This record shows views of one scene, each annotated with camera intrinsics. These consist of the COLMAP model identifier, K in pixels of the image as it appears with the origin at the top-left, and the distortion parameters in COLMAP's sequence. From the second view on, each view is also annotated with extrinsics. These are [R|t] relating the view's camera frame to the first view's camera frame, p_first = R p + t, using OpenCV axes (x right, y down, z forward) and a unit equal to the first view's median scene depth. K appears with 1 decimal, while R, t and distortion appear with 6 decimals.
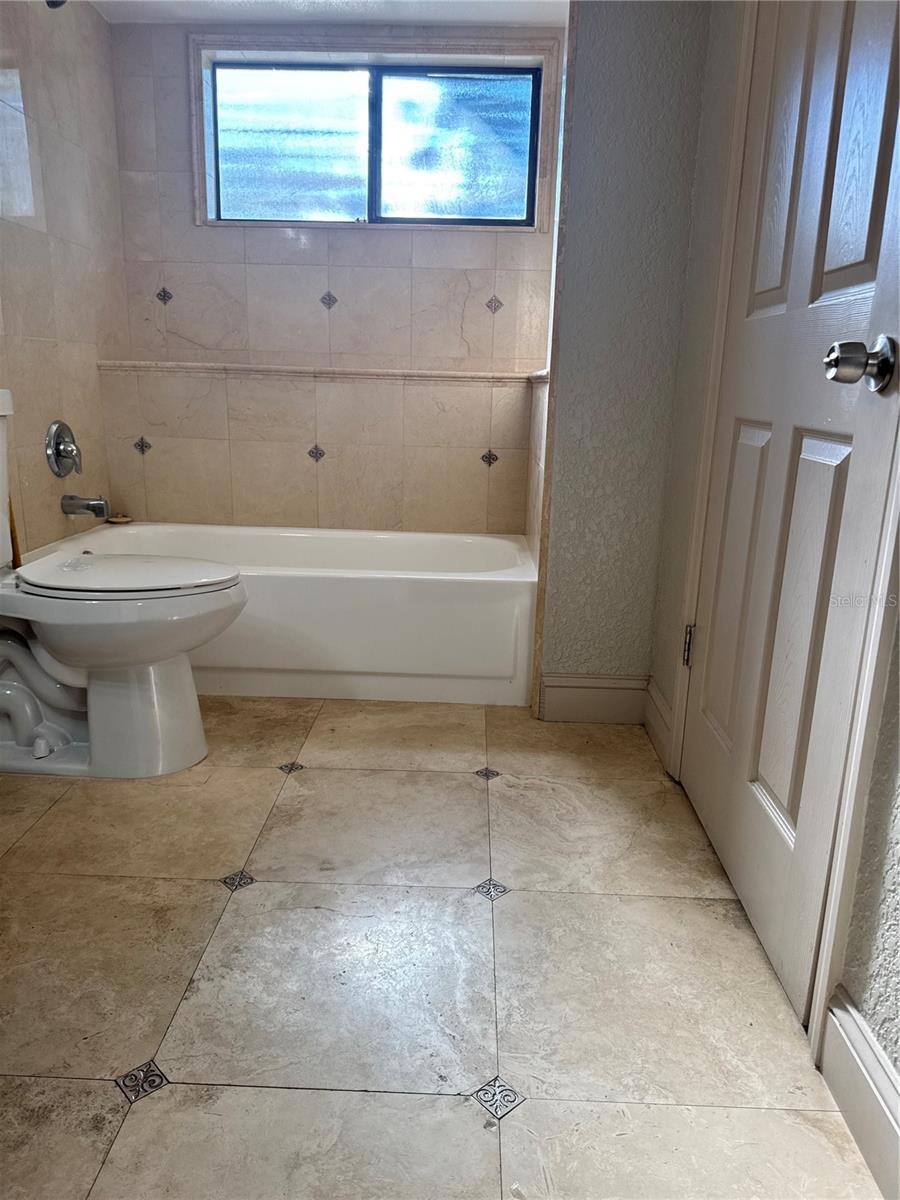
lens RADIAL K [[832.1, 0, 450.0], [0, 832.1, 600.0], [0, 0, 1]] dist [0.055438, -0.074641]
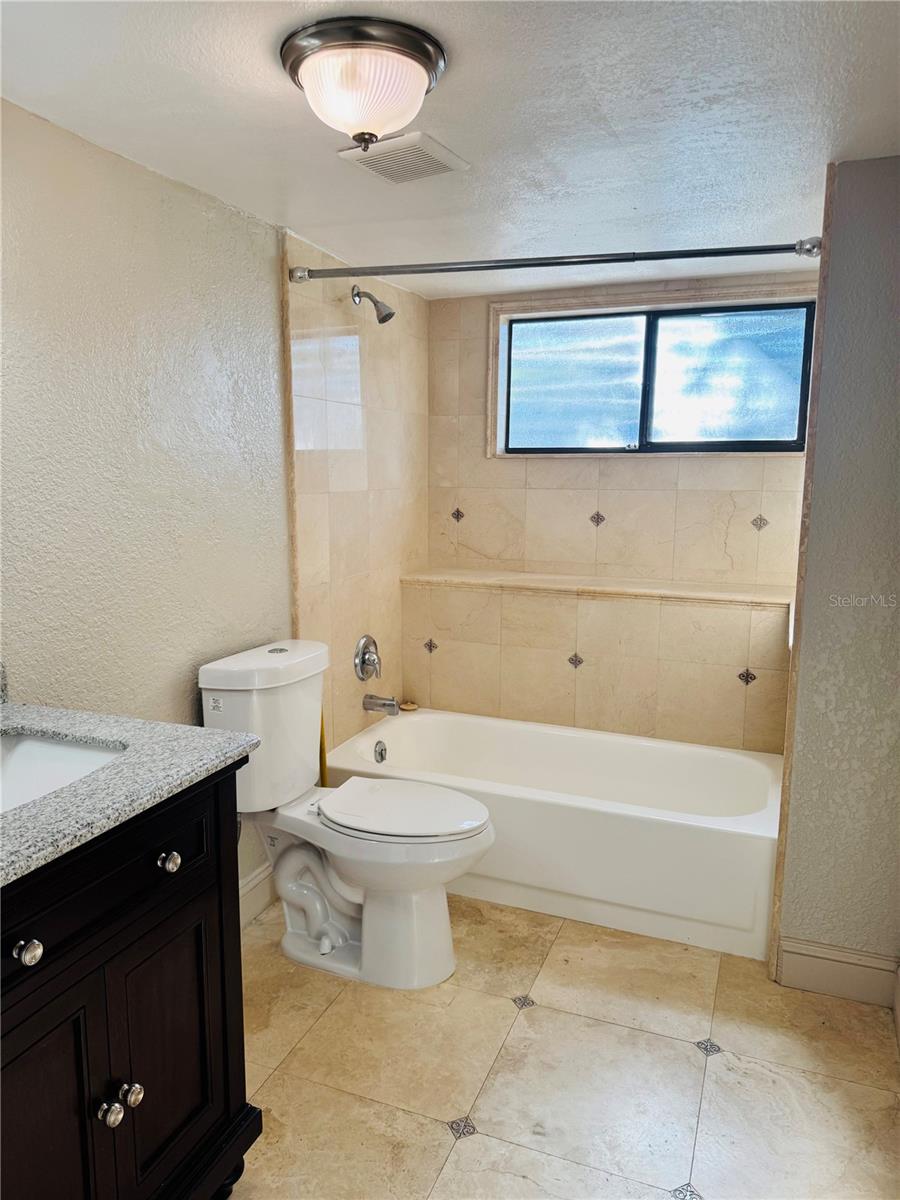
lens RADIAL K [[832.1, 0, 450.0], [0, 832.1, 600.0], [0, 0, 1]] dist [0.055438, -0.074641]
pose [[0.937950, 0.036461, -0.344848, 0.076119], [-0.065134, 0.995281, -0.071925, -0.223162], [0.340598, 0.089924, 0.935899, -0.112766]]
